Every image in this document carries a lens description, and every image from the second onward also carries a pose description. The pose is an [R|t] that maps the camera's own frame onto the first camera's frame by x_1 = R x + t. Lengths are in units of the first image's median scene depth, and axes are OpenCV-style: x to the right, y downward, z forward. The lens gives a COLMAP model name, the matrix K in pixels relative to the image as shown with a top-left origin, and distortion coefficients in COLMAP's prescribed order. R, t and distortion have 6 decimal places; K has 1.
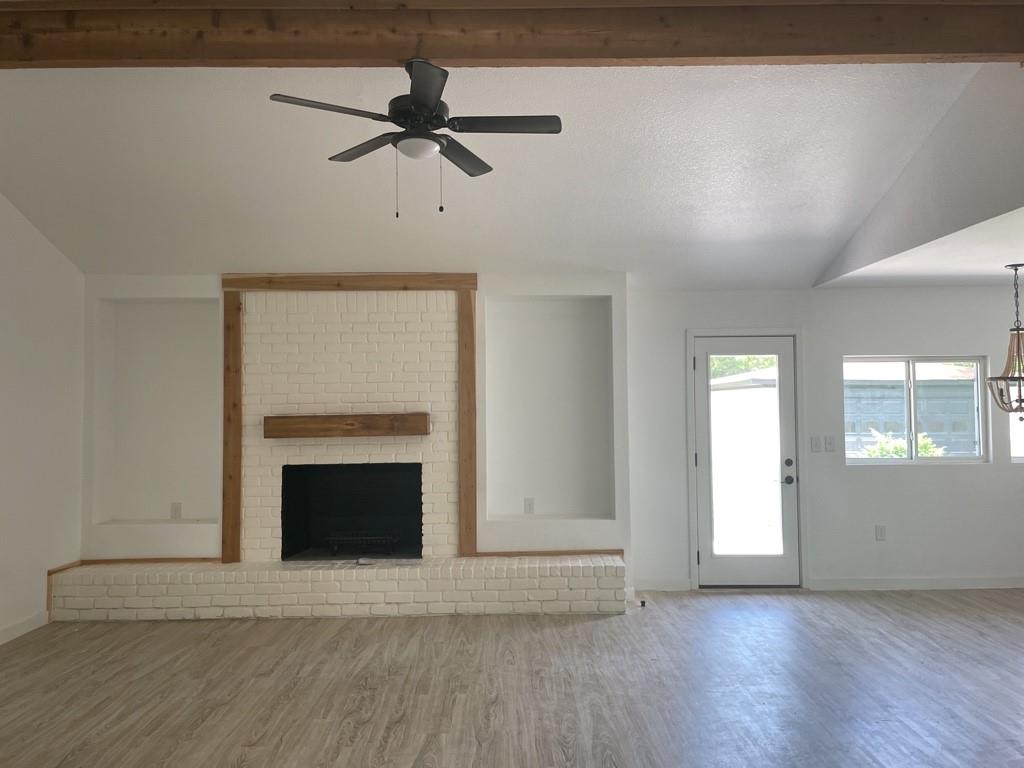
lens RADIAL K [[775.1, 0, 511.5], [0, 775.1, 373.1], [0, 0, 1]] dist [0.093113, -0.130435]
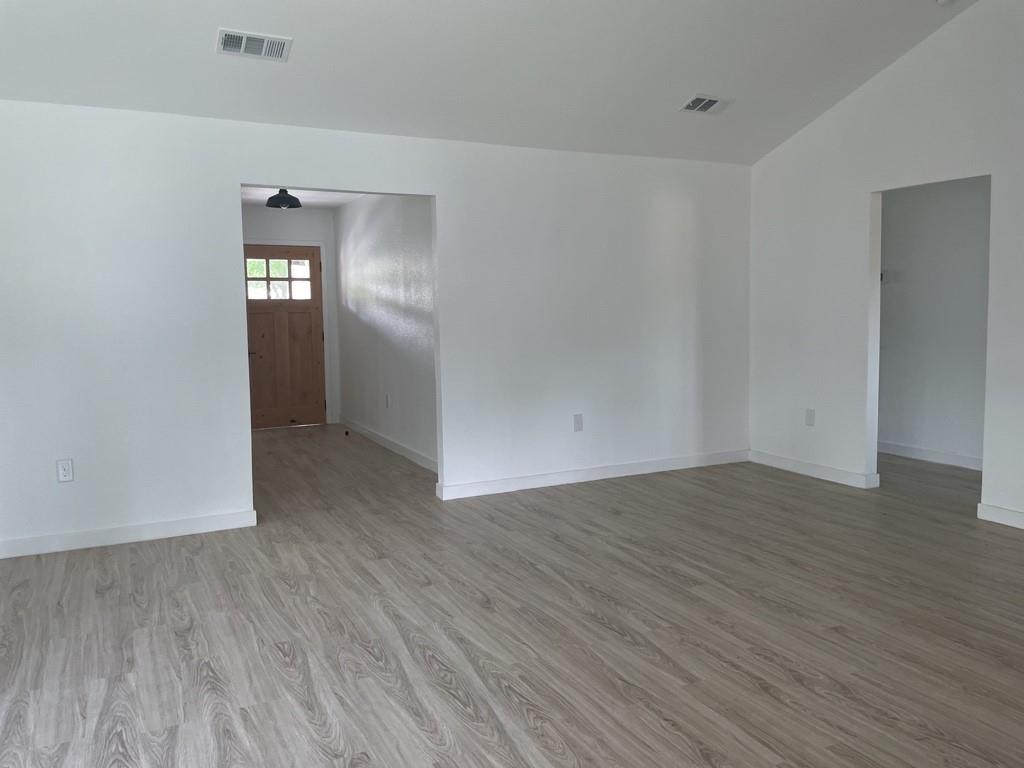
lens RADIAL K [[775.1, 0, 511.5], [0, 775.1, 373.1], [0, 0, 1]] dist [0.093113, -0.130435]
pose [[-0.895831, 0.055300, -0.440940, 0.241230], [0.036907, 0.998058, 0.050187, 0.071221], [0.442859, 0.028685, -0.896132, 1.008373]]
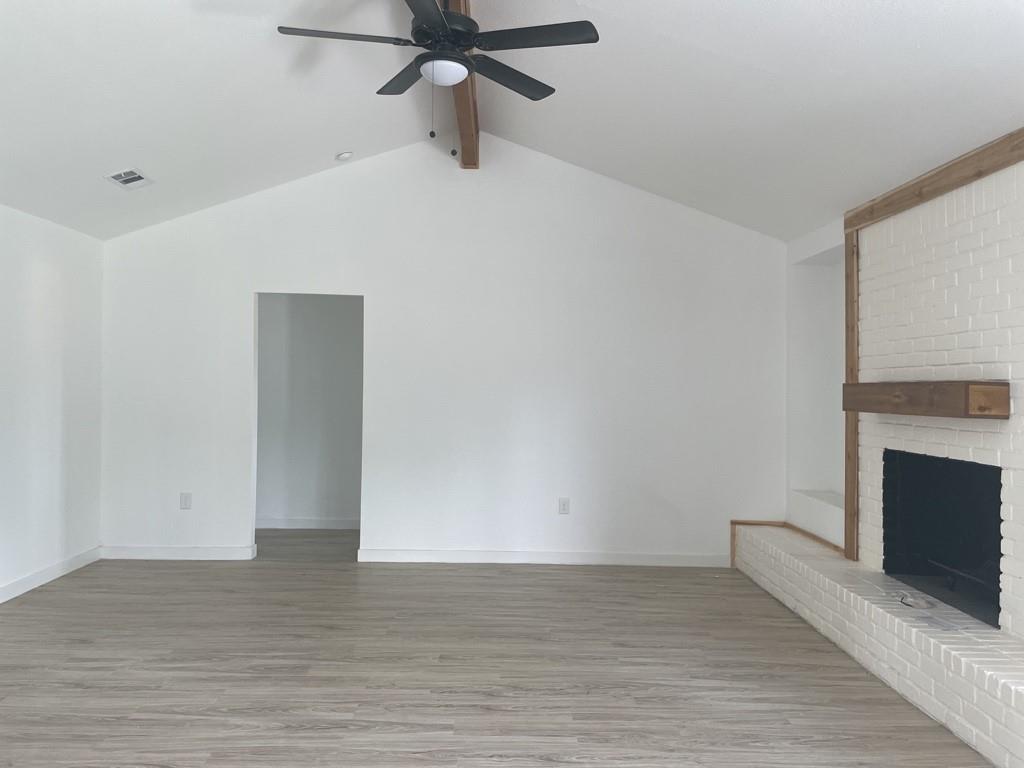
lens RADIAL K [[775.1, 0, 511.5], [0, 775.1, 373.1], [0, 0, 1]] dist [0.093113, -0.130435]
pose [[0.021250, -0.004970, -0.999762, 0.498485], [0.026159, 0.999648, -0.004414, 0.040890], [0.999432, -0.026059, 0.021372, 0.666762]]
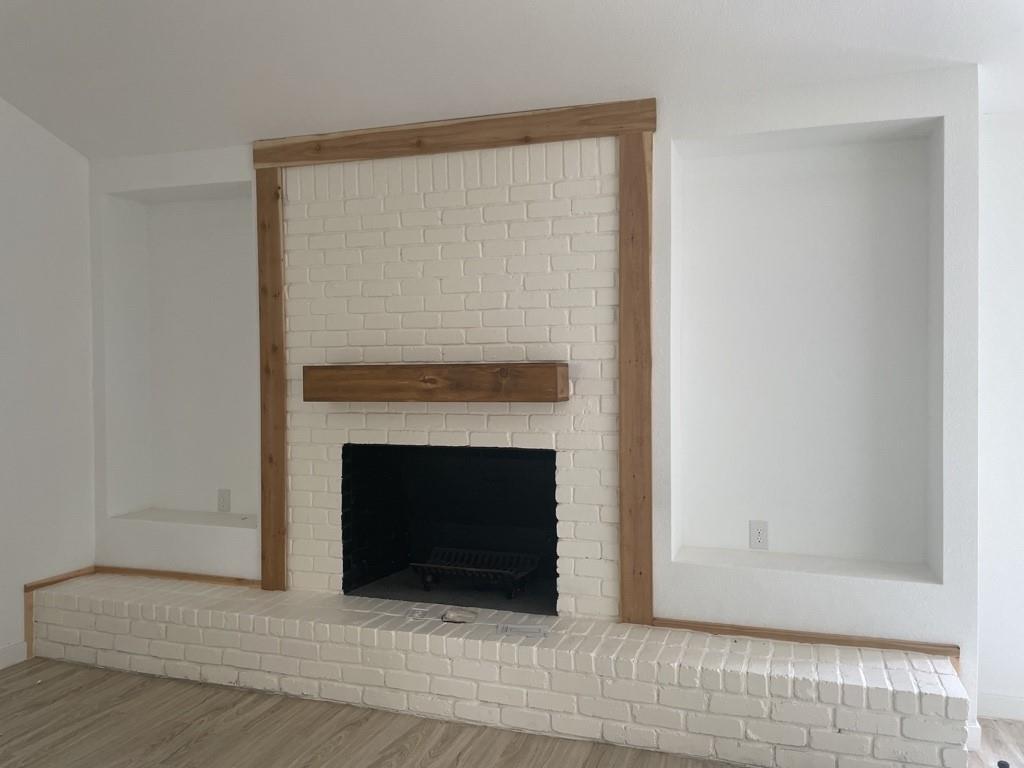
lens RADIAL K [[775.1, 0, 511.5], [0, 775.1, 373.1], [0, 0, 1]] dist [0.093113, -0.130435]
pose [[0.947262, 0.009014, -0.320335, 0.037934], [0.009477, 0.998379, 0.056118, 0.029099], [0.320321, -0.056194, 0.945641, 0.486945]]
